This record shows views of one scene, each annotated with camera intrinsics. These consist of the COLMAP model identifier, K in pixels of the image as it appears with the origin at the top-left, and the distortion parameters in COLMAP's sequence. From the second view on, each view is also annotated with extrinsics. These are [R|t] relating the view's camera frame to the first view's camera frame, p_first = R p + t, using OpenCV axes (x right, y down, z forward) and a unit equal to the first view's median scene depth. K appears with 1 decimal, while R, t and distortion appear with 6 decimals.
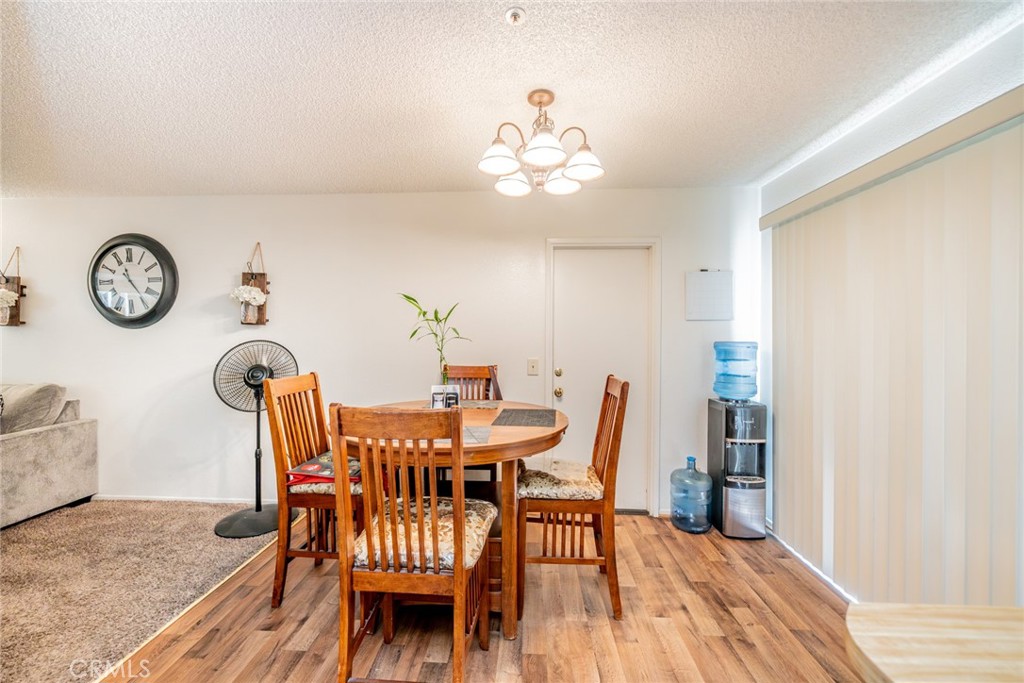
lens RADIAL K [[387.9, 0, 510.4], [0, 387.9, 343.8], [0, 0, 1]] dist [-0.001934, -0.000164]
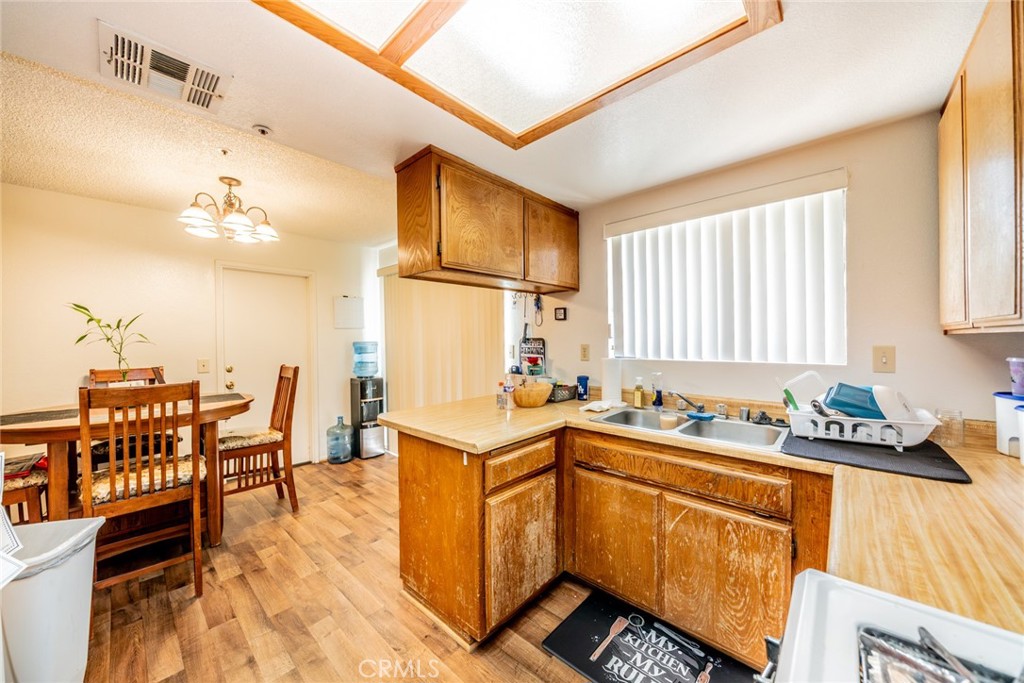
lens RADIAL K [[348.1, 0, 512.0], [0, 348.1, 341.5], [0, 0, 1]] dist [-0.002370, -0.000148]
pose [[0.629892, -0.017229, 0.776492, -0.189374], [0.027158, 0.999631, 0.000149, 0.011386], [-0.776208, 0.020994, 0.630127, -0.447560]]
